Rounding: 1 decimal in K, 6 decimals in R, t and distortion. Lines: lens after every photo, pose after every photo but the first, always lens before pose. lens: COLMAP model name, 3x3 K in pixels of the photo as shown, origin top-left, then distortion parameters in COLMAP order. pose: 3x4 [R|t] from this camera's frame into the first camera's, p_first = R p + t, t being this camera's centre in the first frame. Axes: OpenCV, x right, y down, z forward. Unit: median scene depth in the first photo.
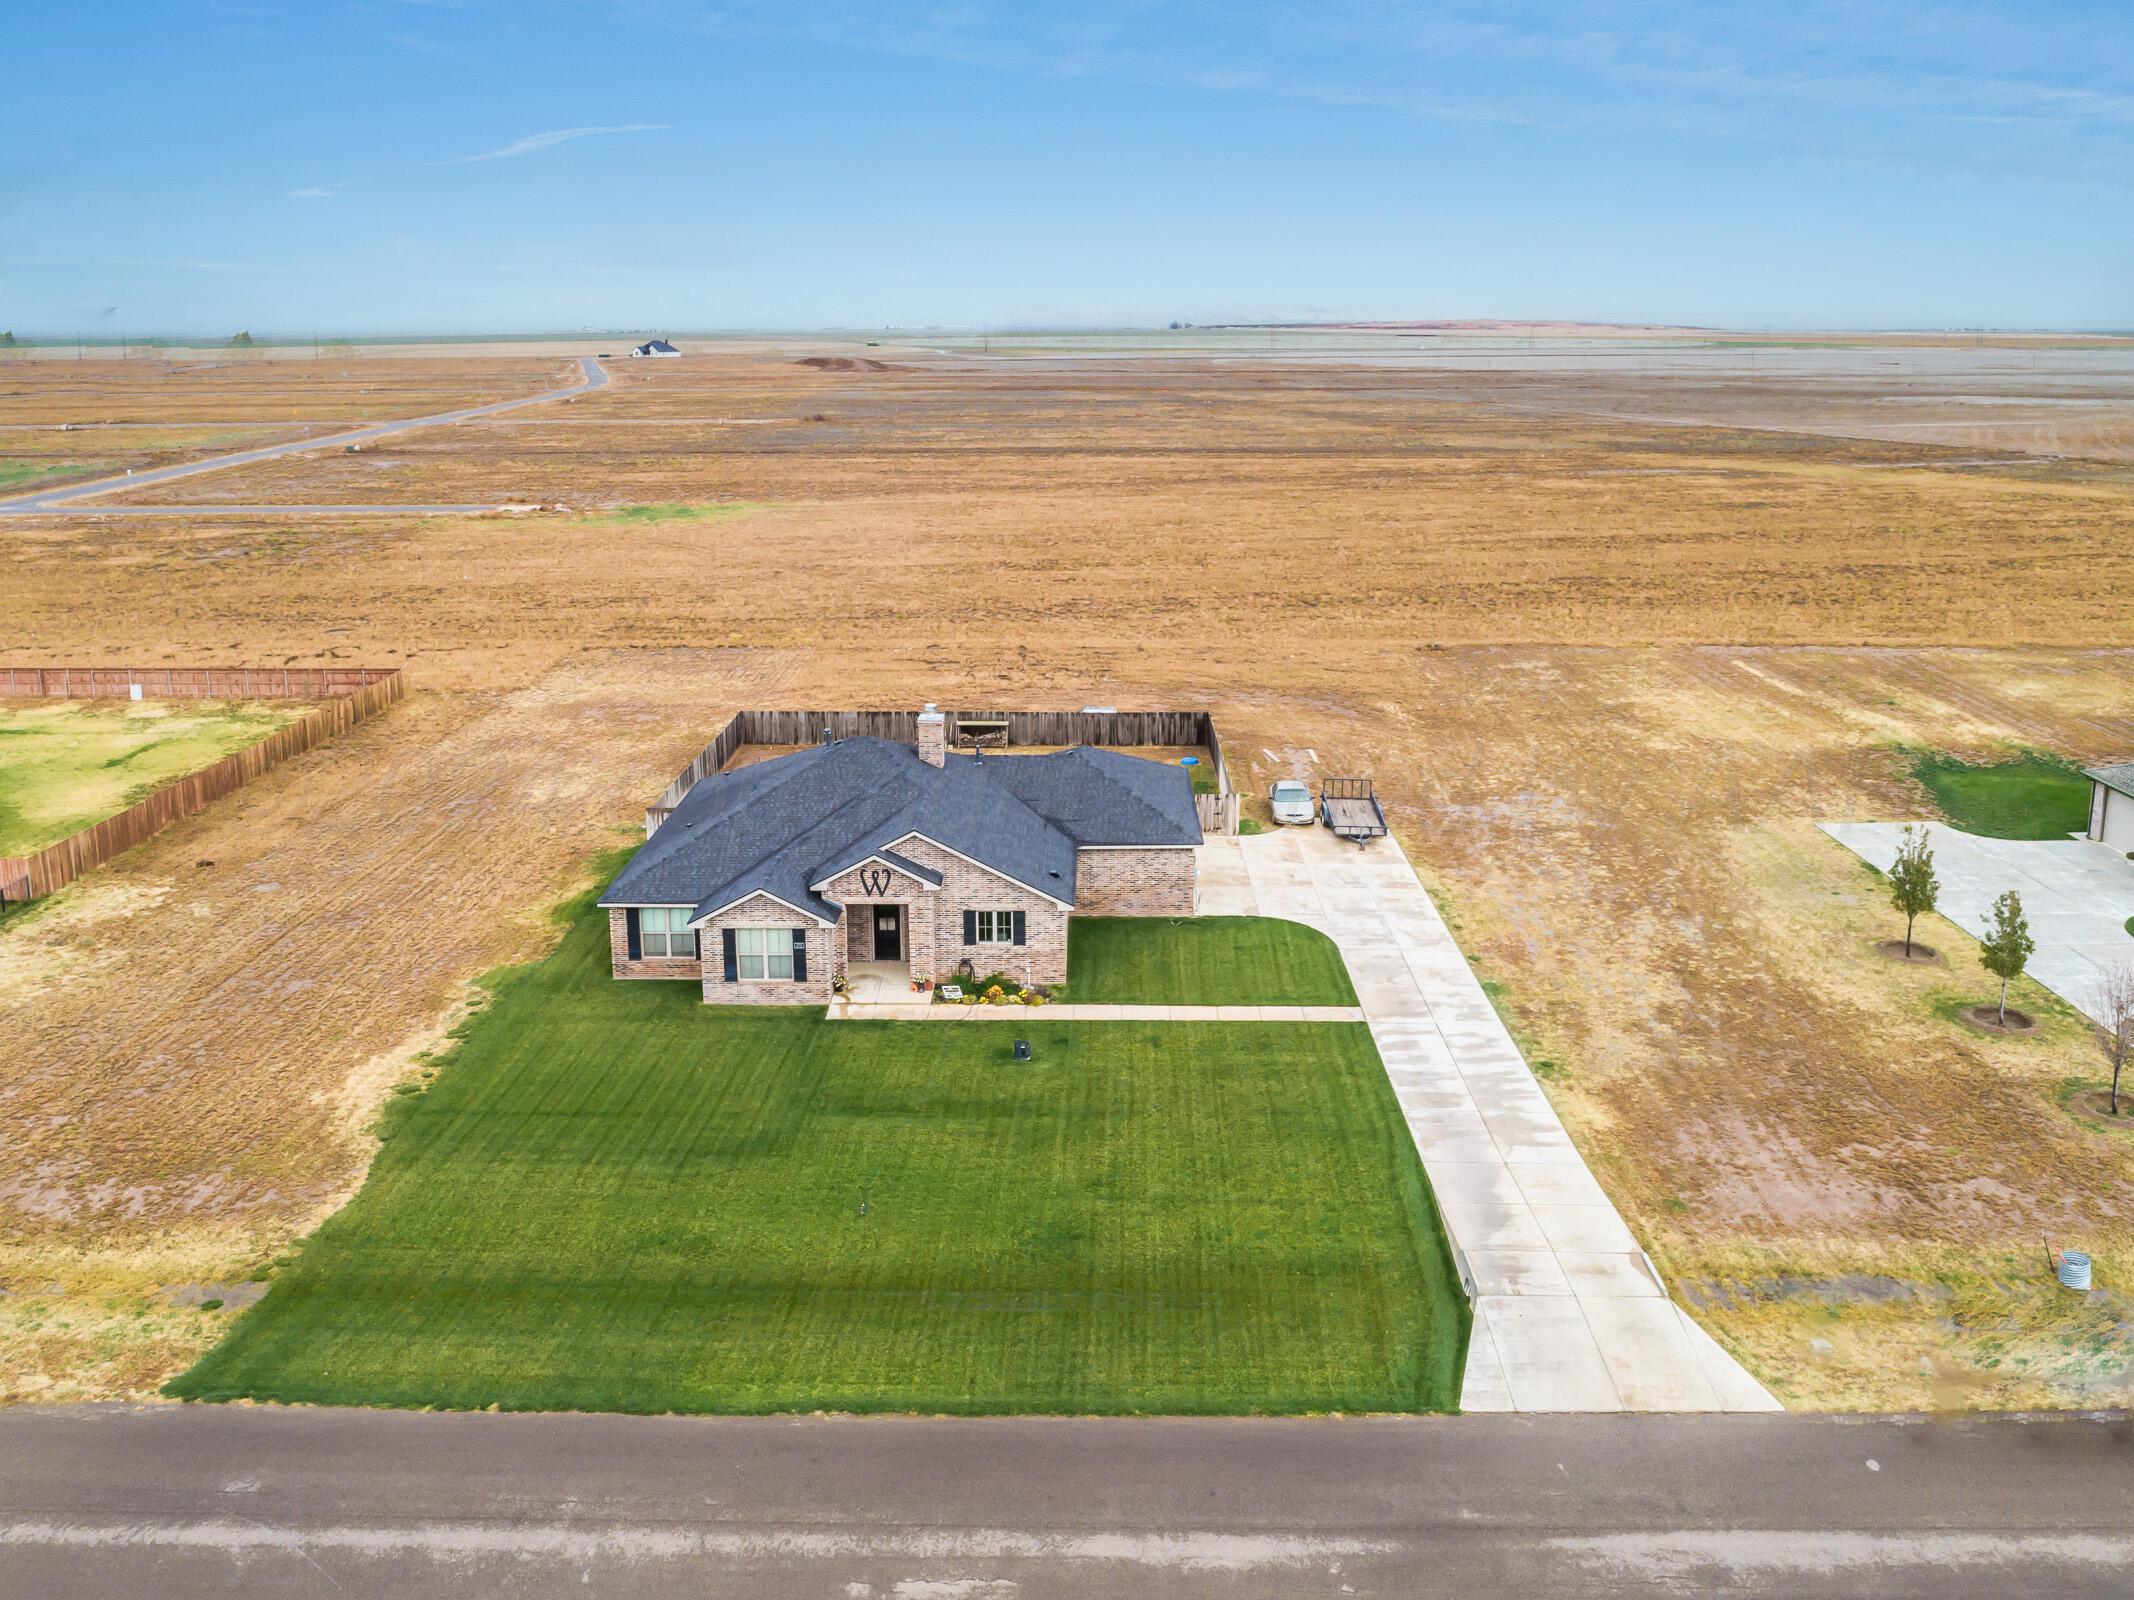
lens RADIAL K [[1739.9, 0, 1057.3], [0, 1739.9, 799.2], [0, 0, 1]] dist [-0.035579, -0.014942]
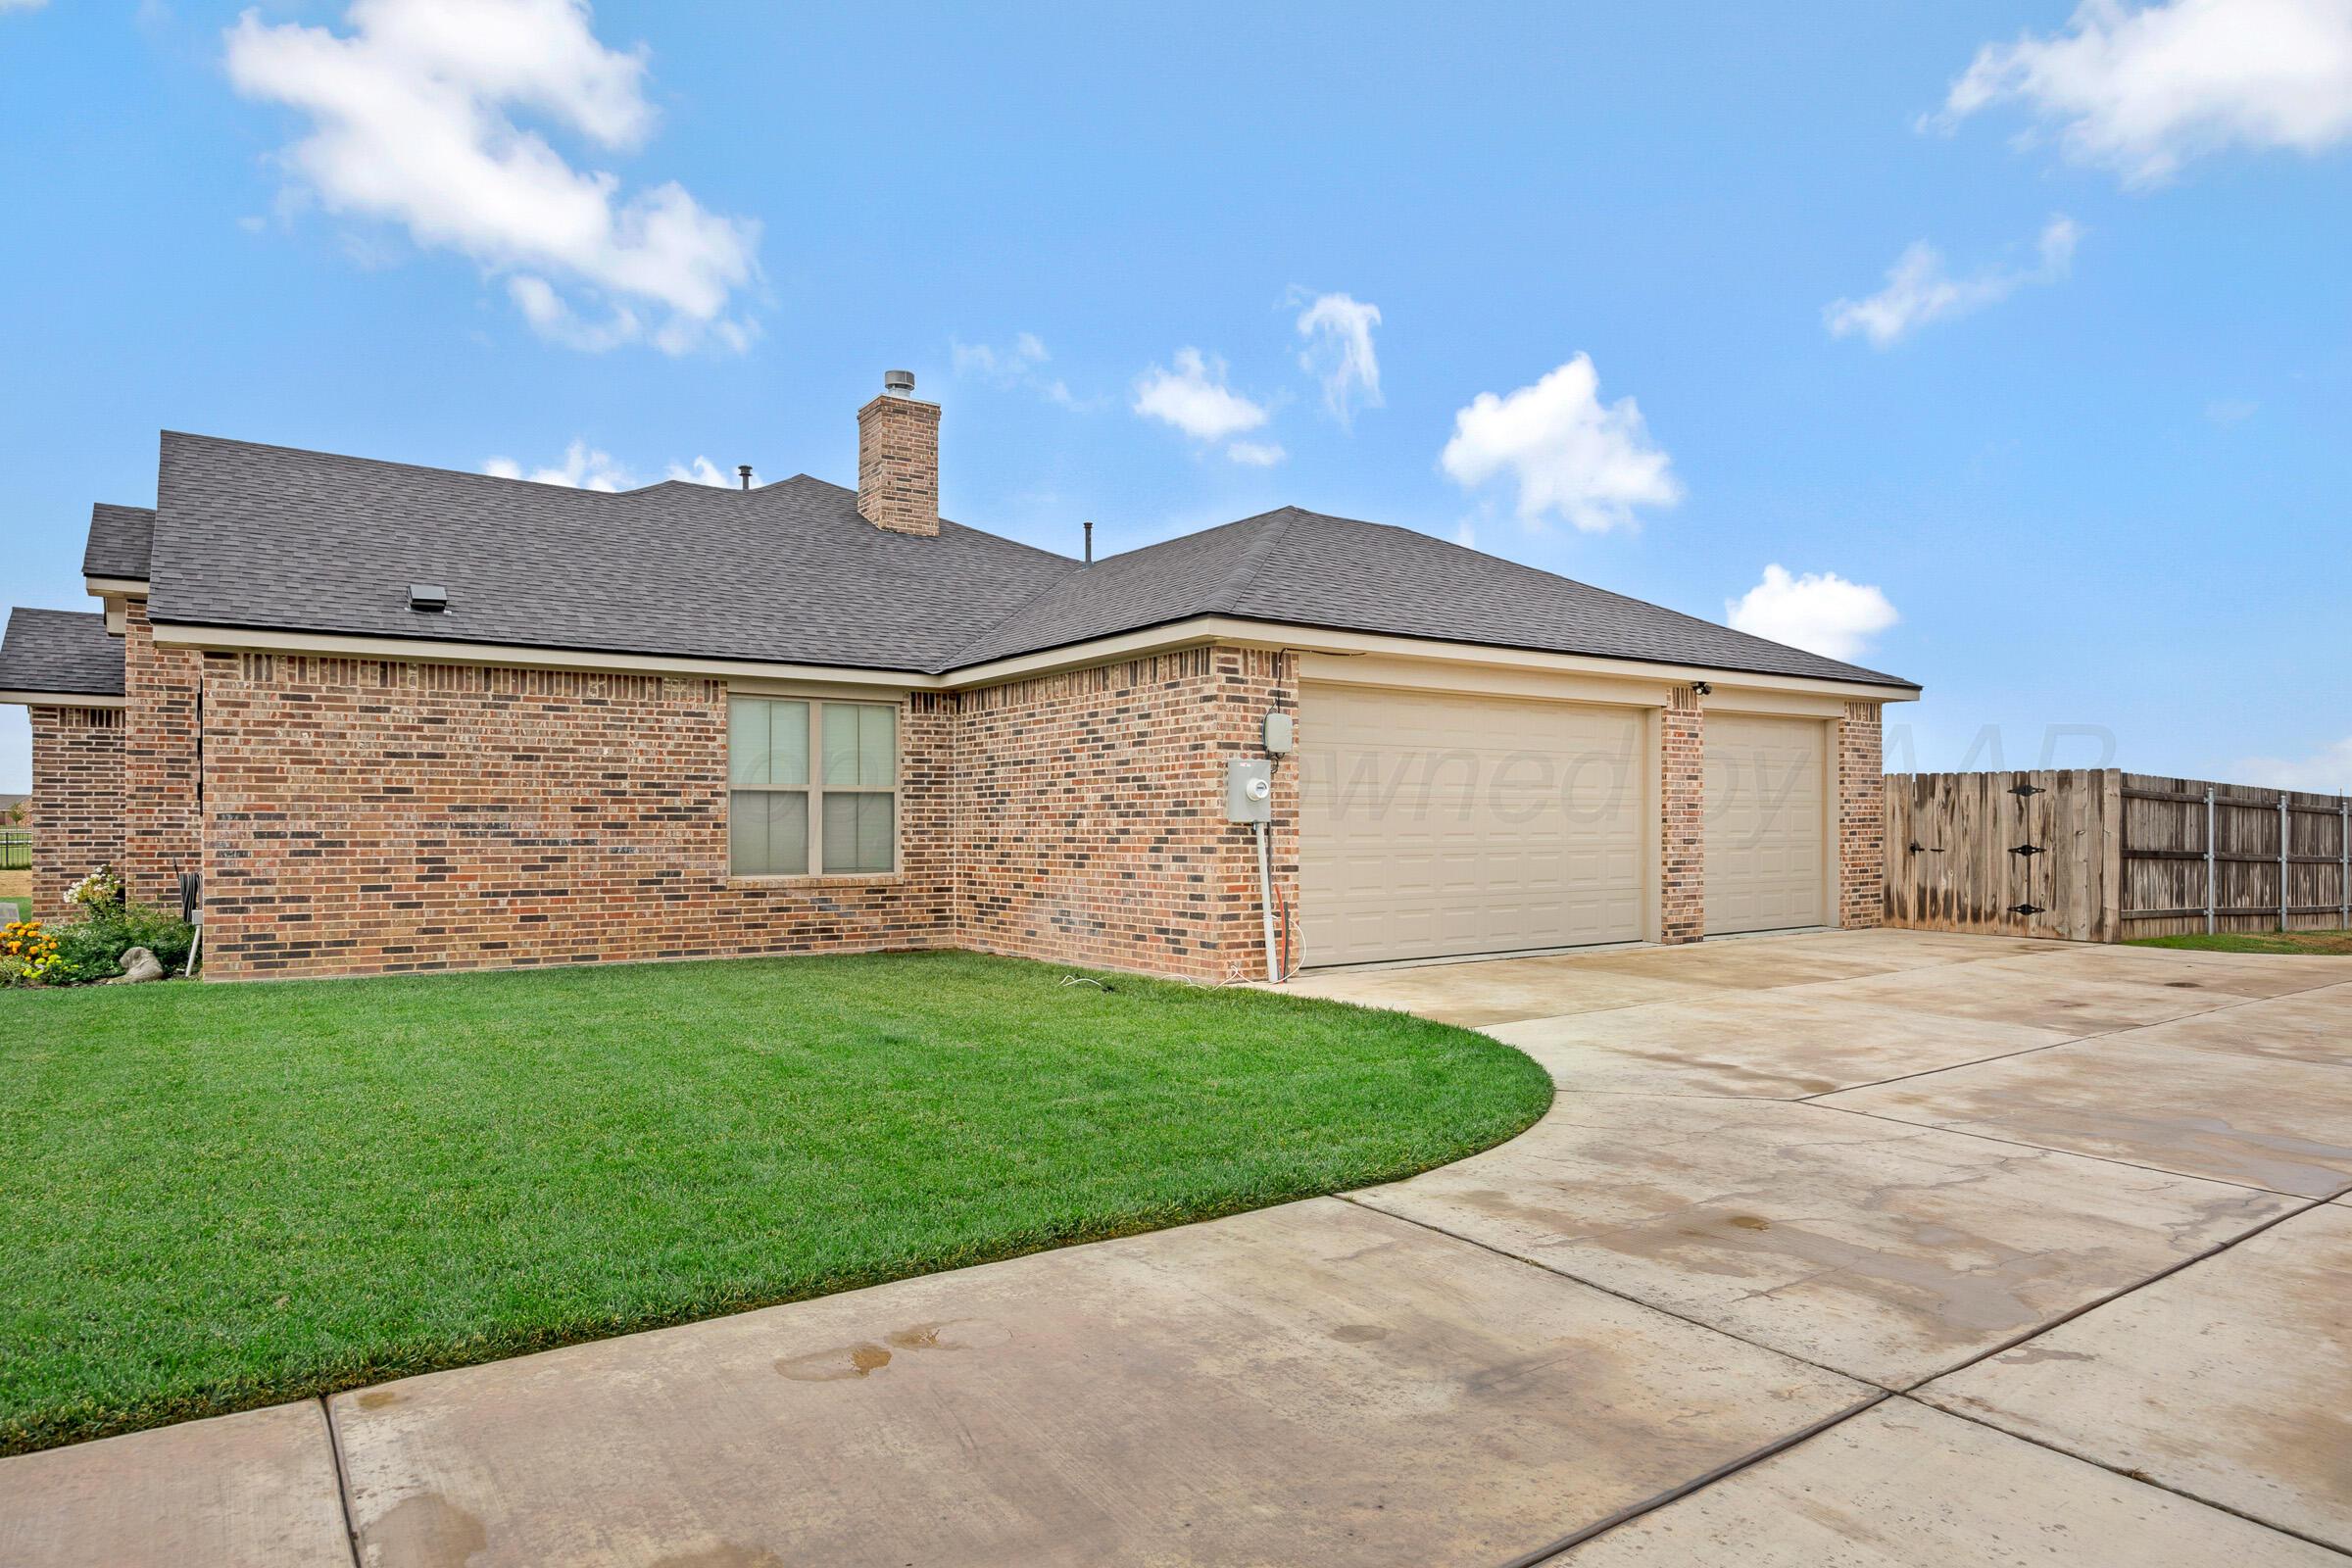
lens RADIAL K [[1466.1, 0, 1157.6], [0, 1466.1, 805.3], [0, 0, 1]] dist [-0.019679, -0.000061]
pose [[0.586556, -0.003500, -0.809901, 0.245822], [-0.228058, 0.958814, -0.169310, 0.087157], [0.777137, 0.284014, 0.561600, 0.995138]]
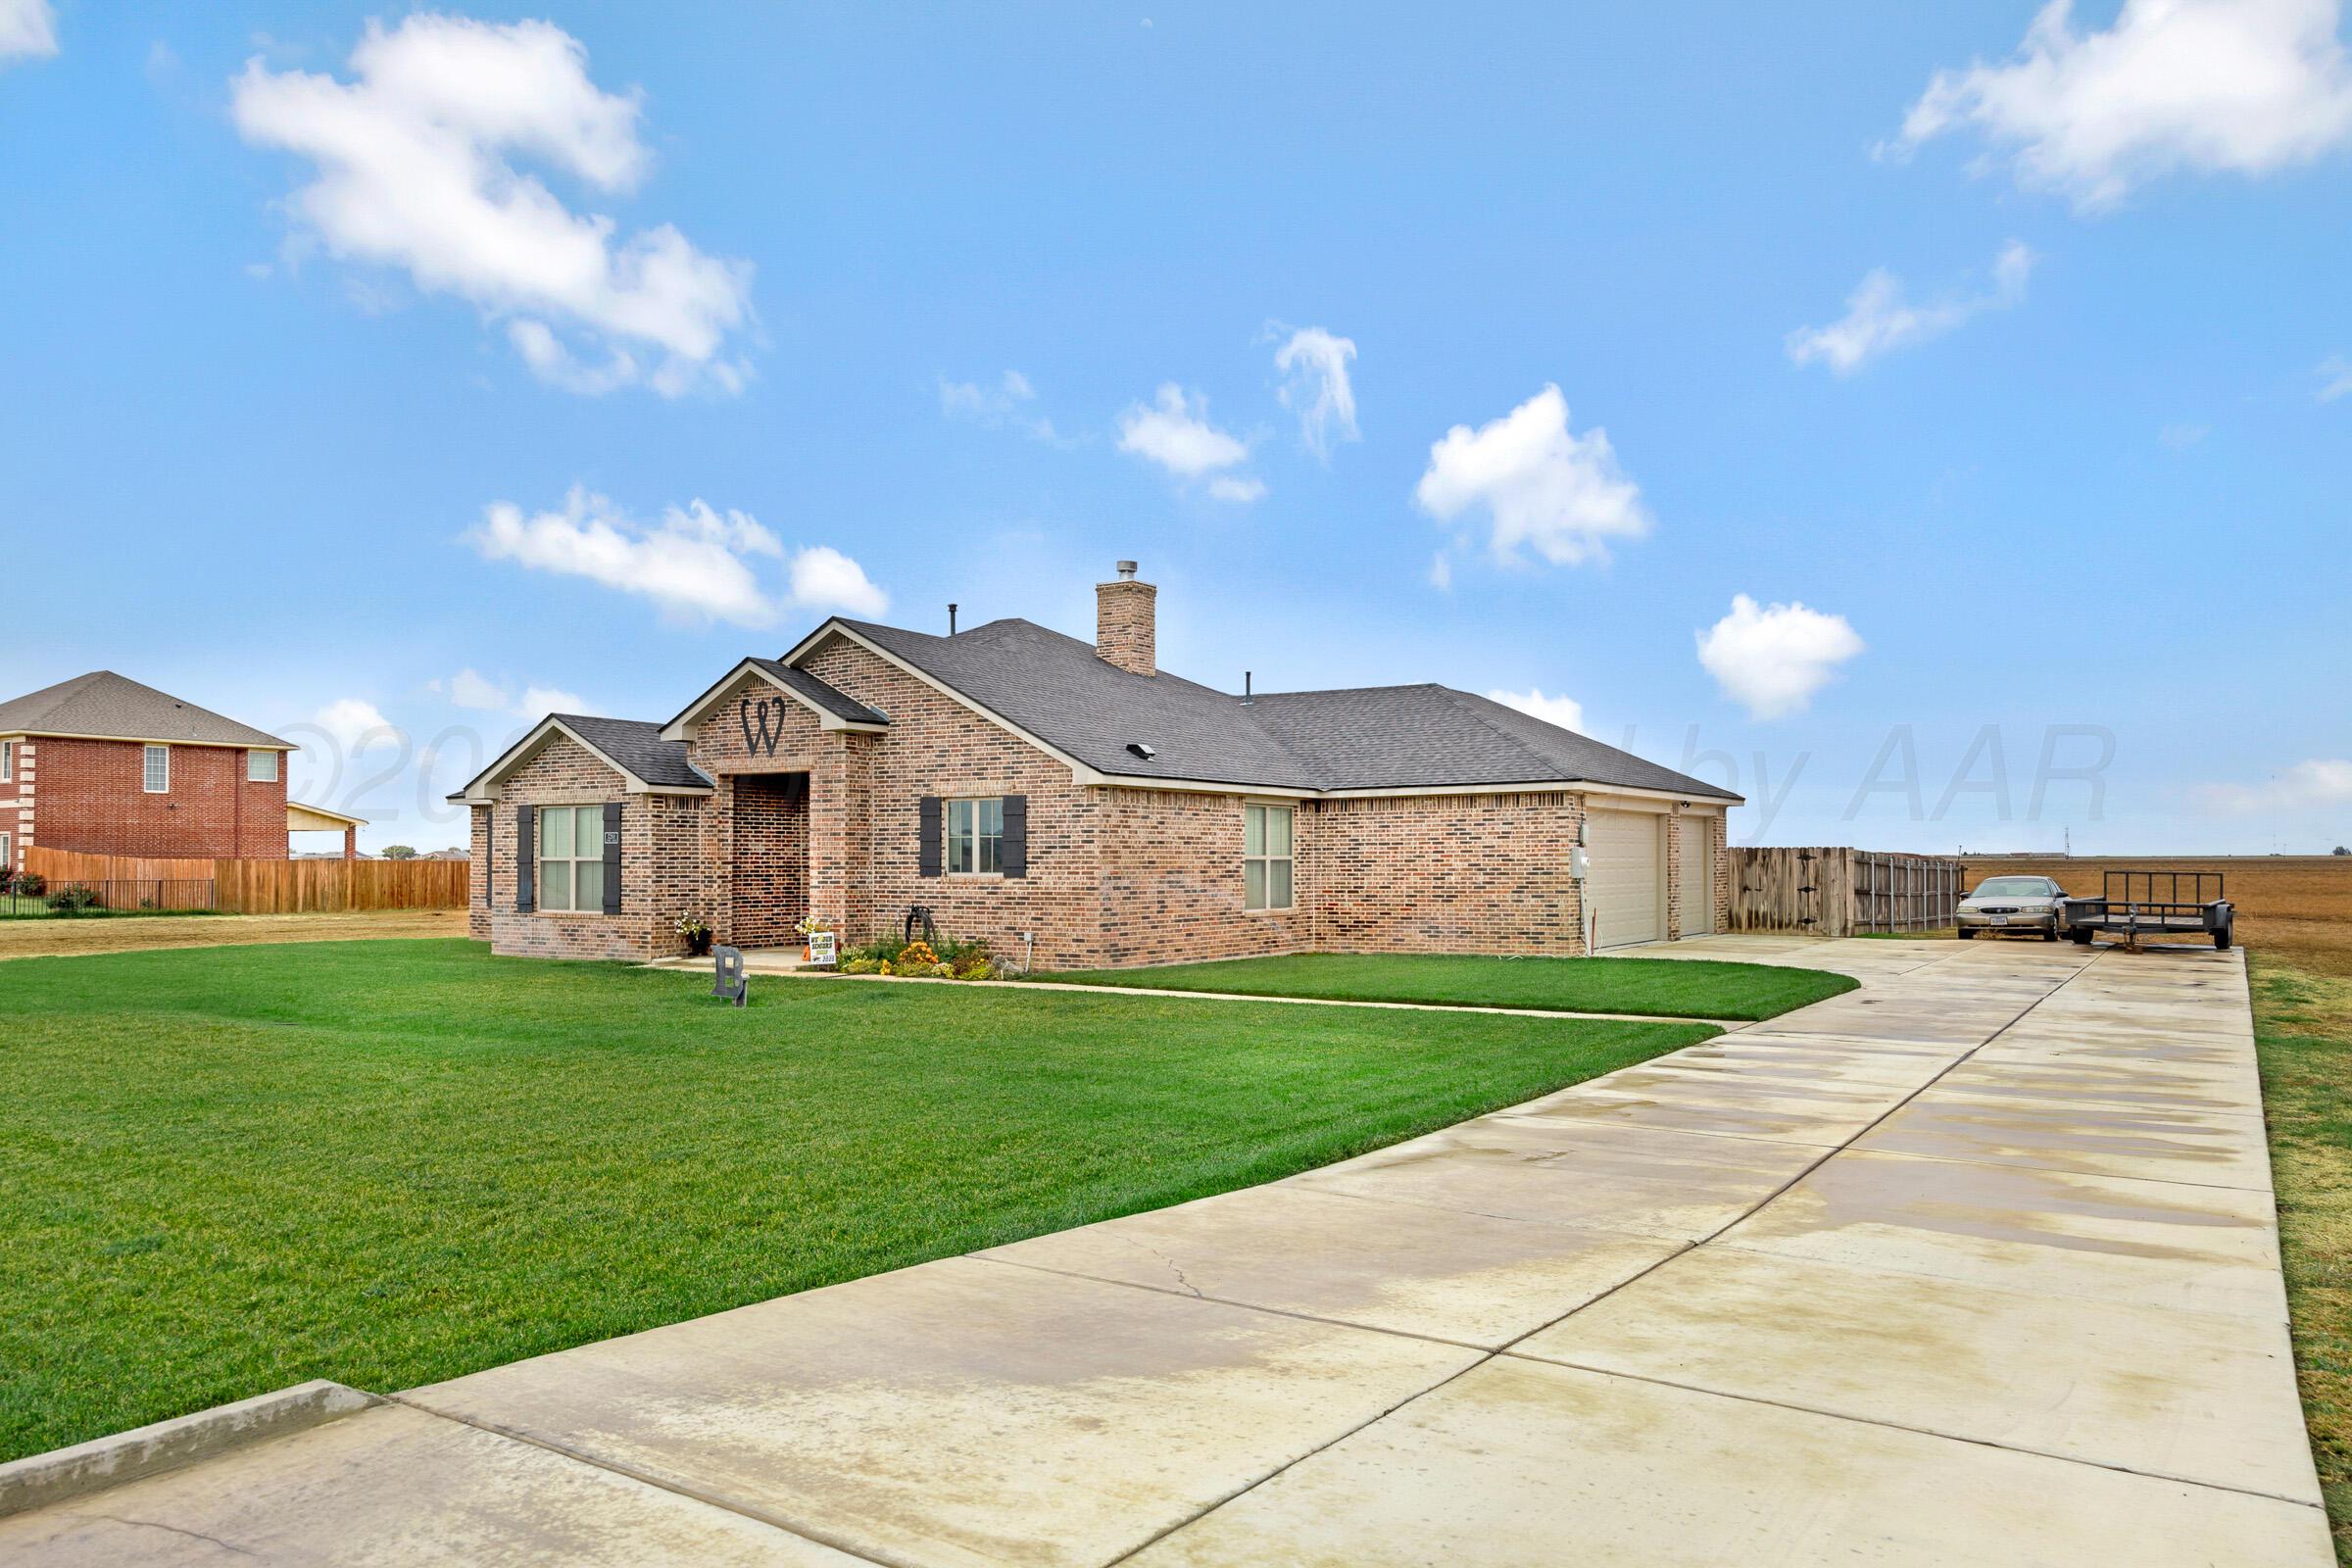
lens RADIAL K [[1672.9, 0, 1140.9], [0, 1672.9, 927.8], [0, 0, 1]] dist [-0.027411, 0.002791]
pose [[0.840177, 0.025067, -0.541733, 0.241845], [-0.153238, 0.969197, -0.192811, 0.176149], [0.520213, 0.245009, 0.818138, 0.670854]]
